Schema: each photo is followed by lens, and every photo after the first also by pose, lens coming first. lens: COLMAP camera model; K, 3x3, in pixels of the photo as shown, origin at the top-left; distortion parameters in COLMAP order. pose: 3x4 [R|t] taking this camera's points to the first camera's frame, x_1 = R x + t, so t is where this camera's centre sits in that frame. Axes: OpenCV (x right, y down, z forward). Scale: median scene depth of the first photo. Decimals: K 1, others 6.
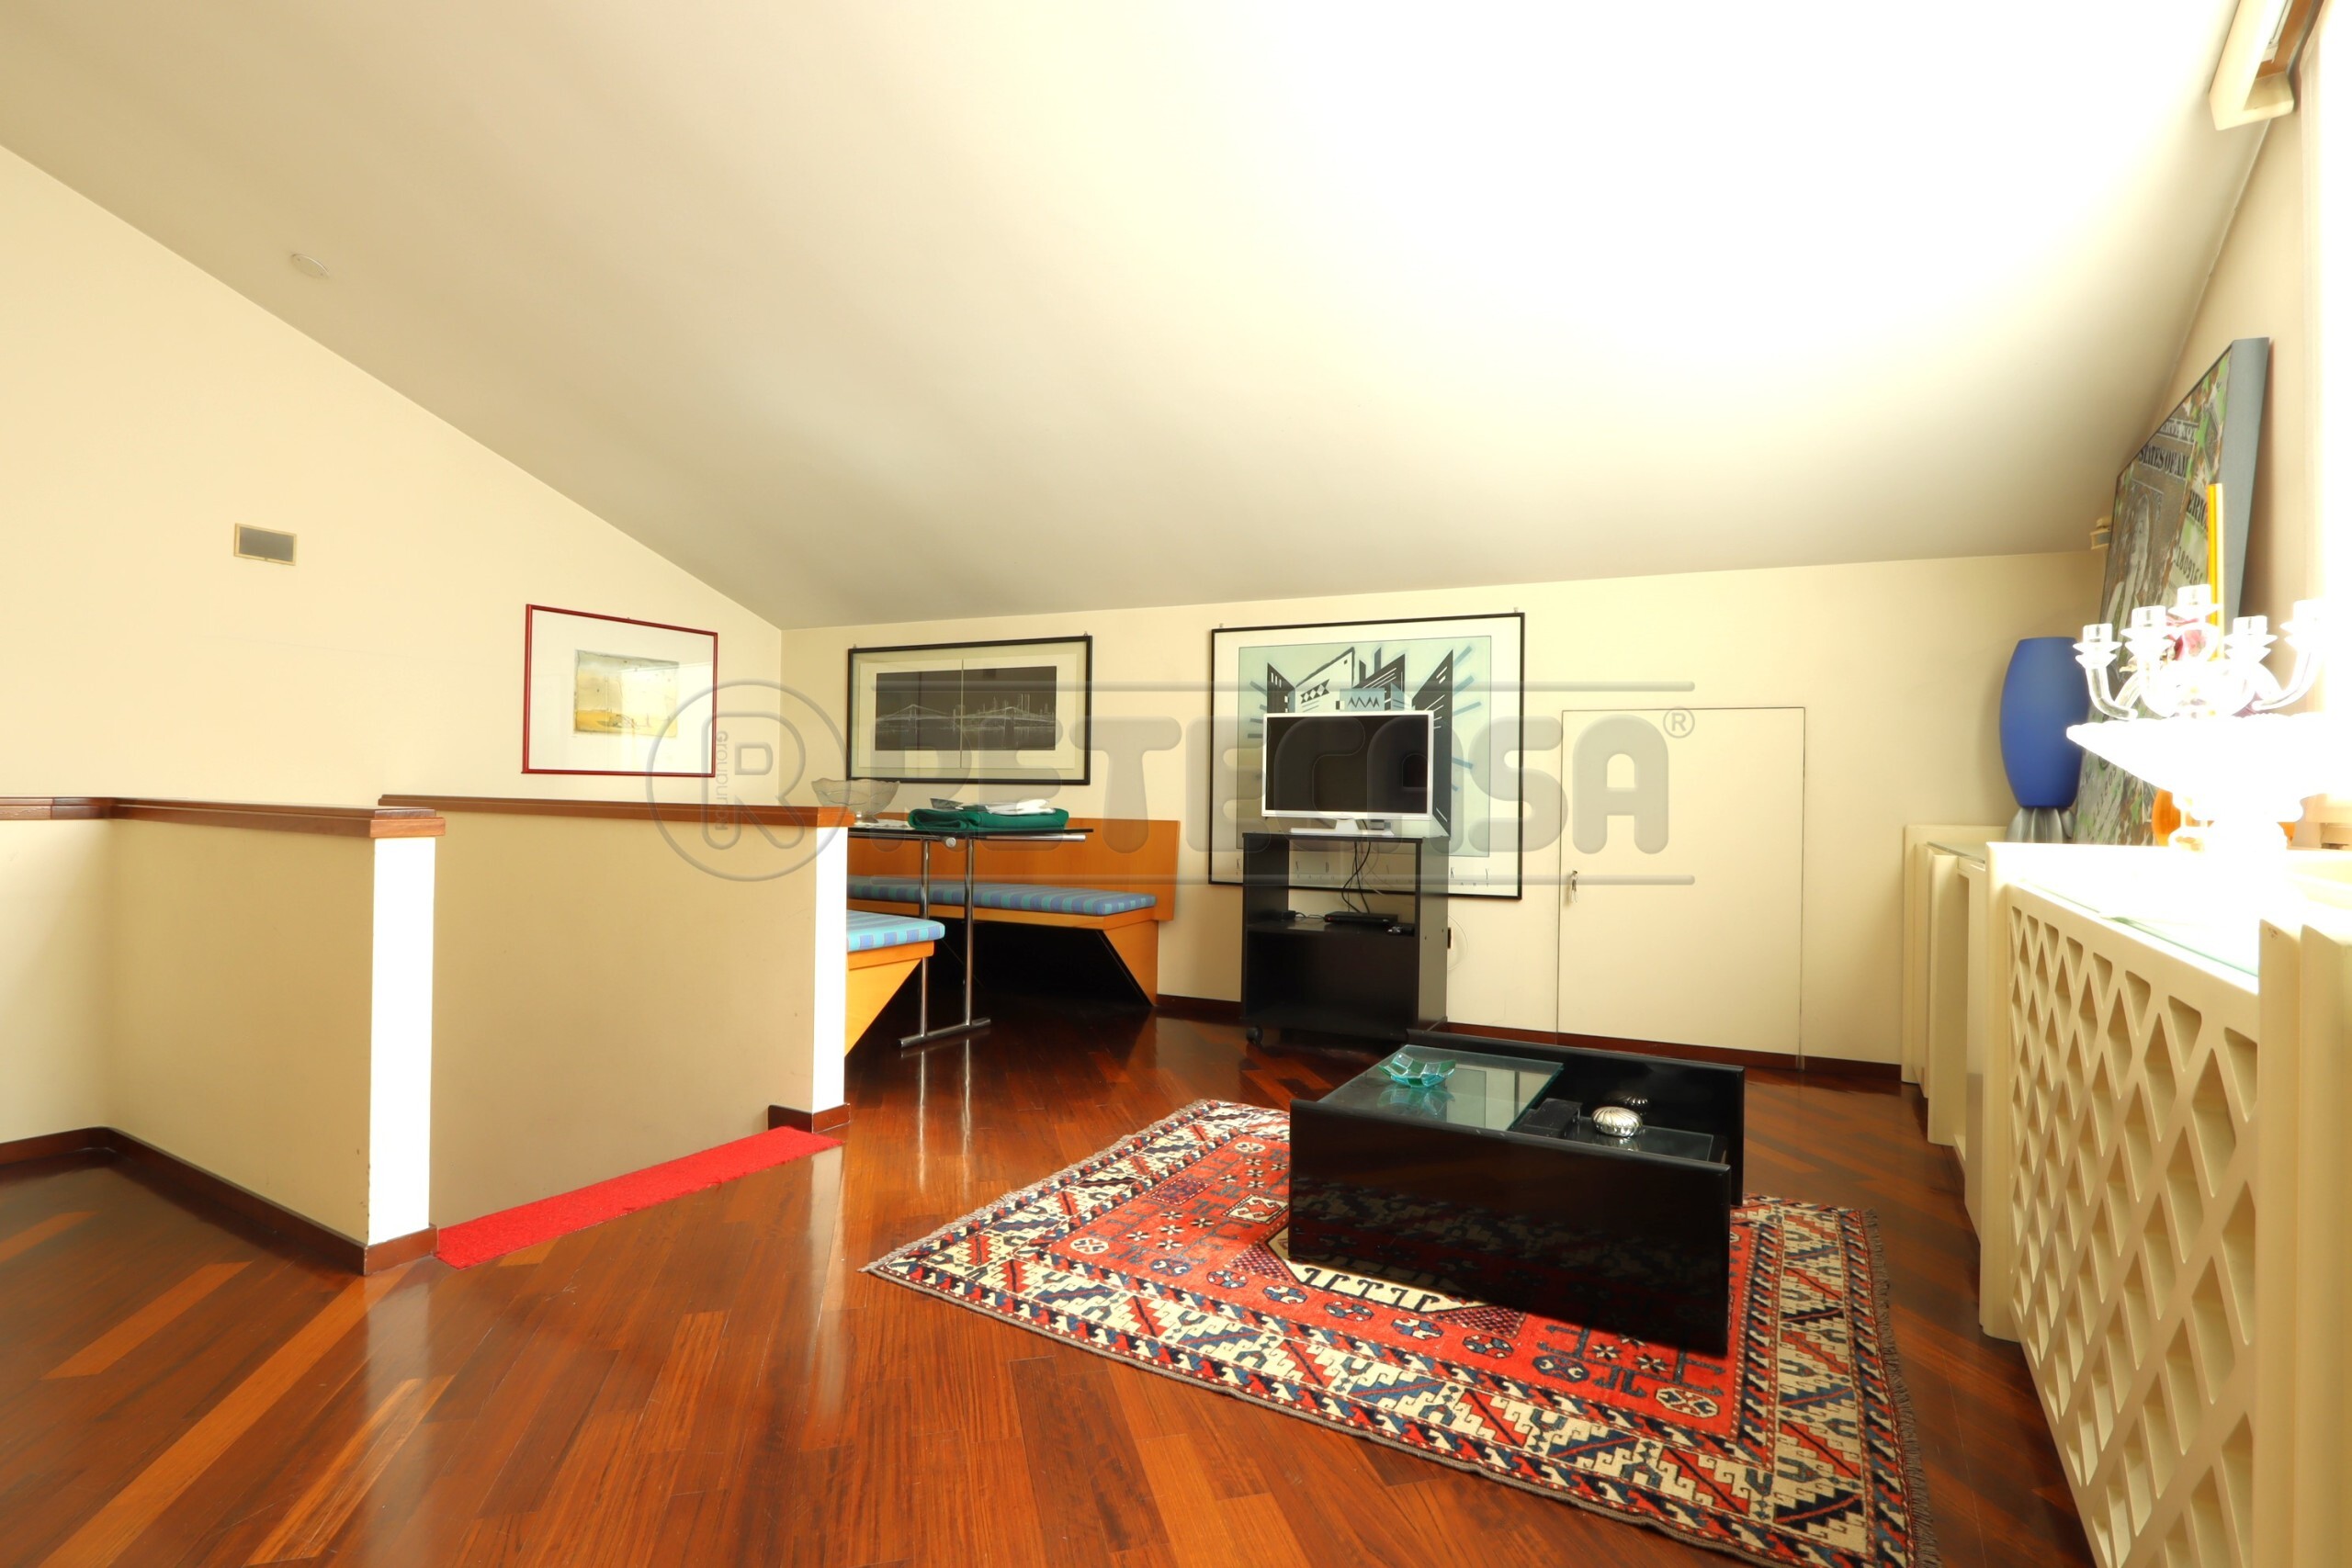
lens RADIAL K [[1102.7, 0, 1198.8], [0, 1102.7, 796.9], [0, 0, 1]] dist [-0.002393, -0.000181]
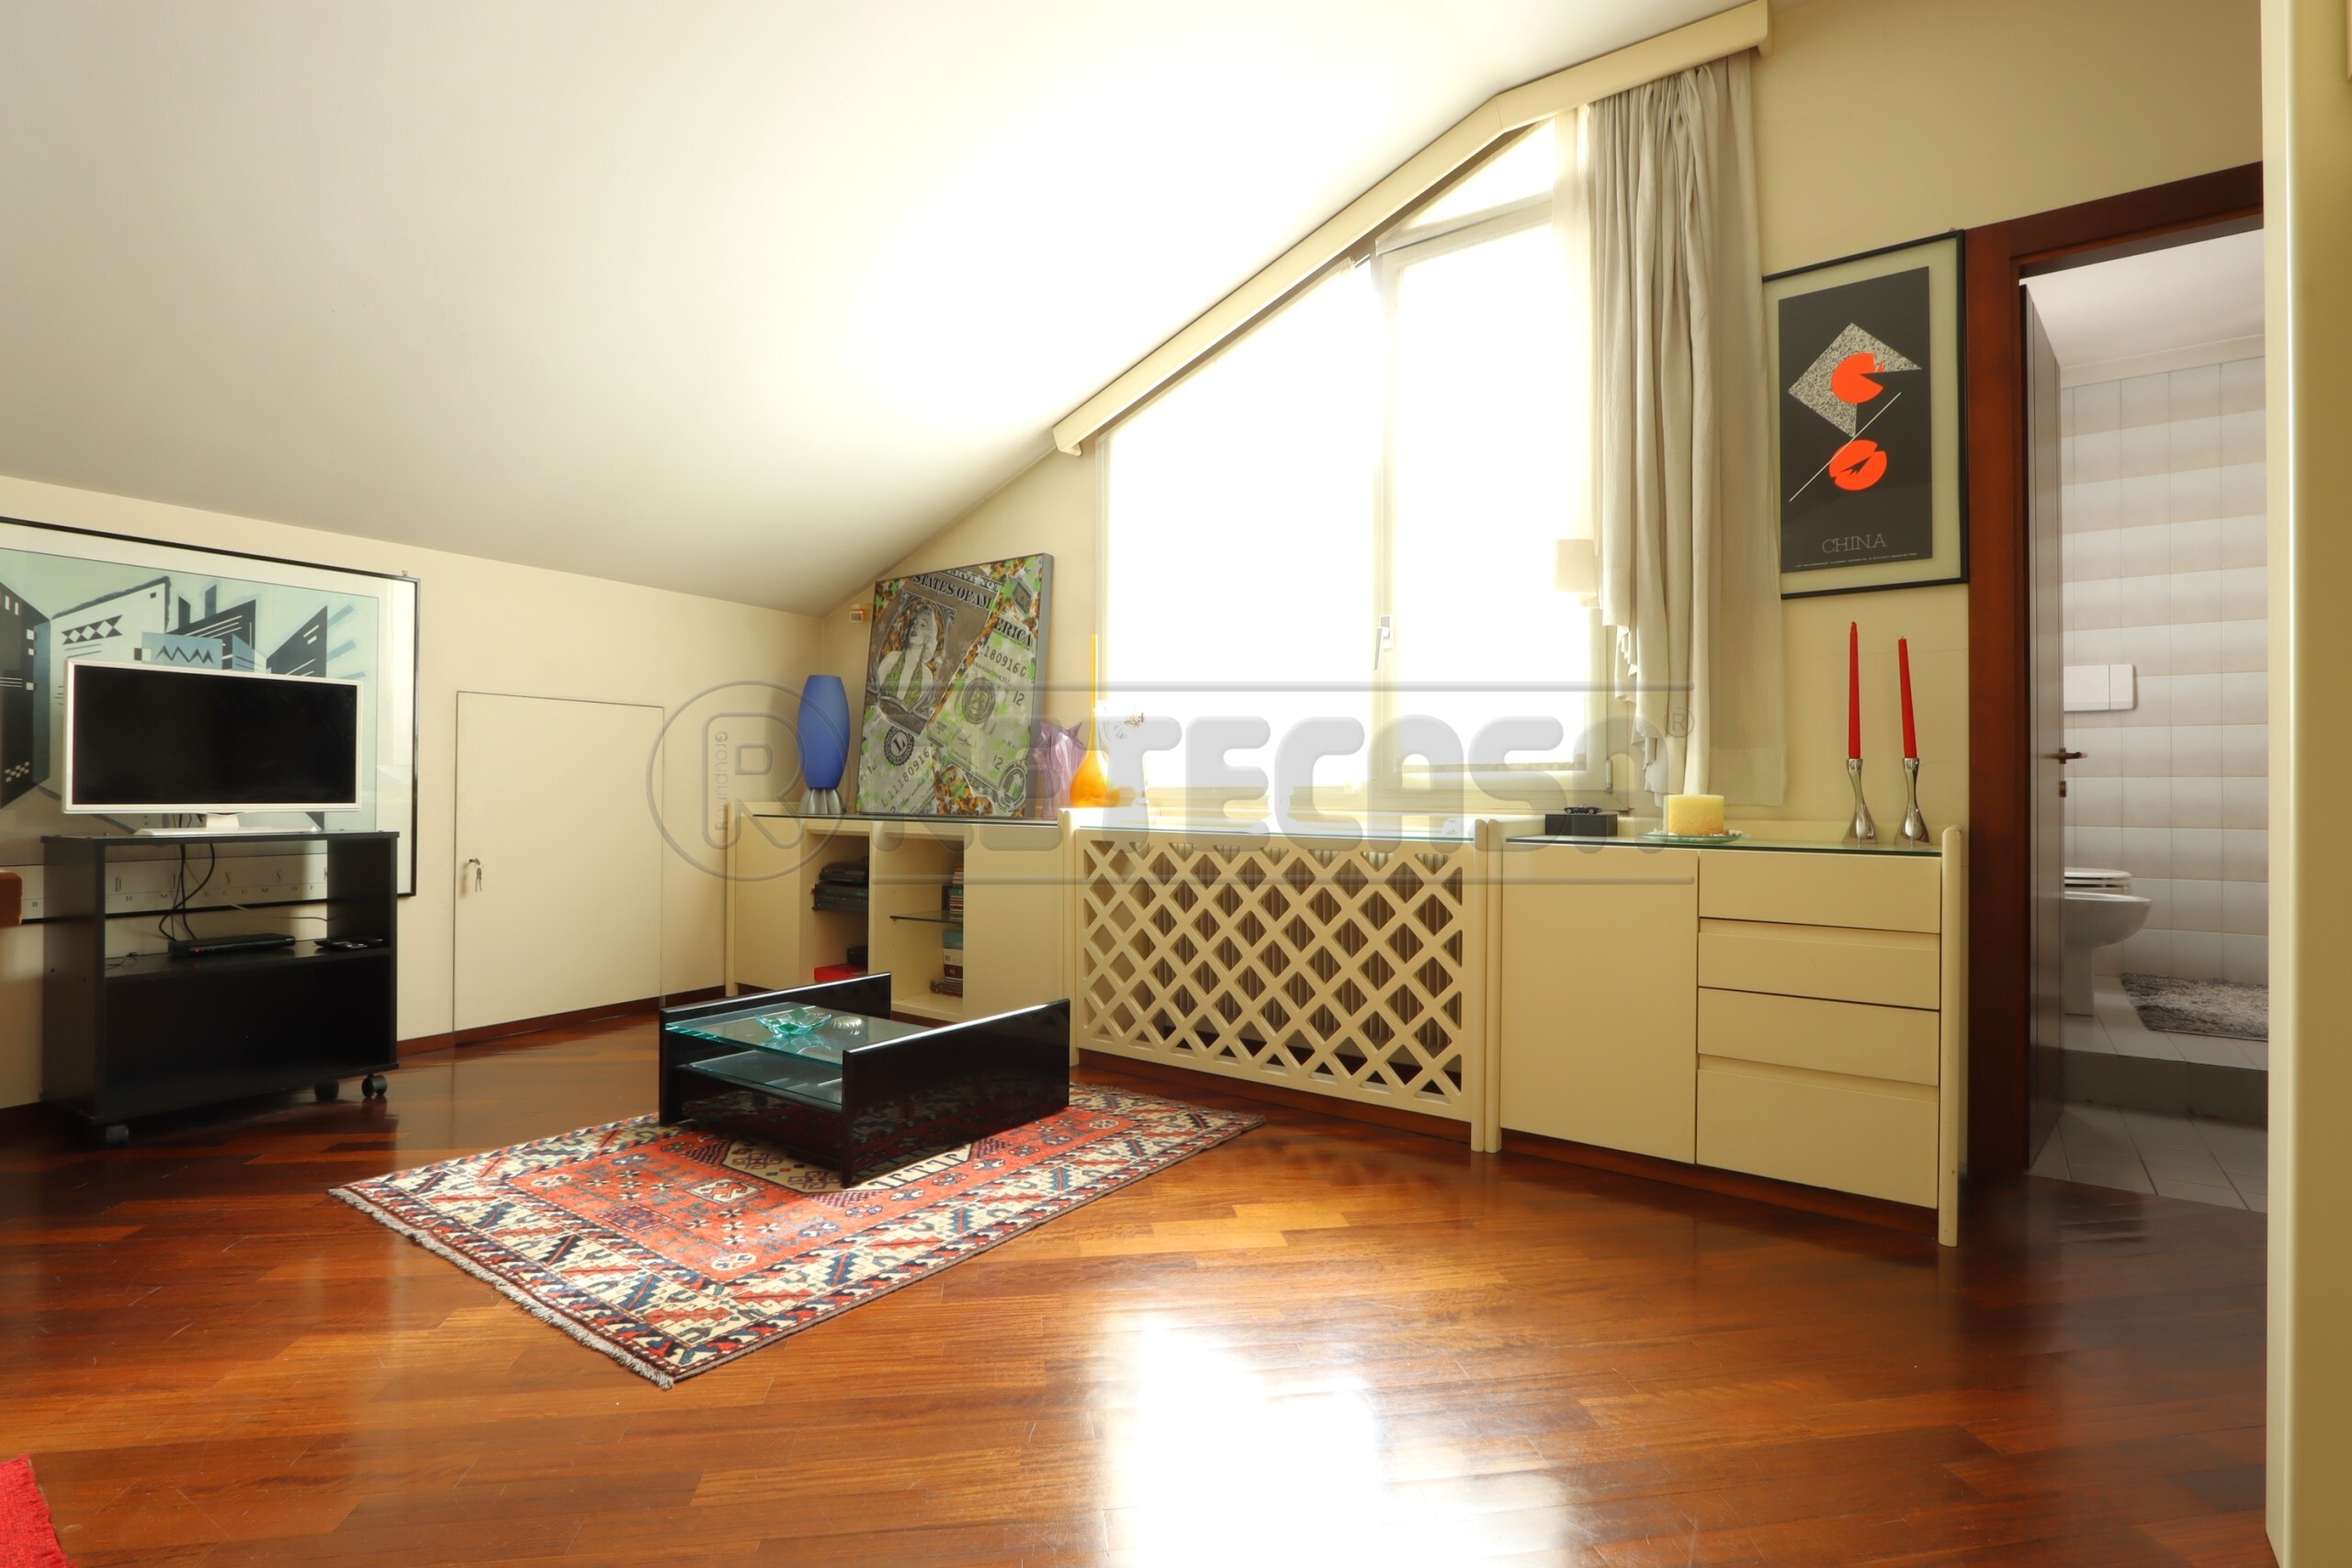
lens RADIAL K [[1102.7, 0, 1166.2], [0, 1102.7, 783.3], [0, 0, 1]] dist [-0.002393, -0.000181]
pose [[0.116473, -0.003847, 0.993186, -0.934485], [0.000559, 0.999993, 0.003808, -0.004654], [-0.993194, 0.000112, 0.116475, 0.493881]]
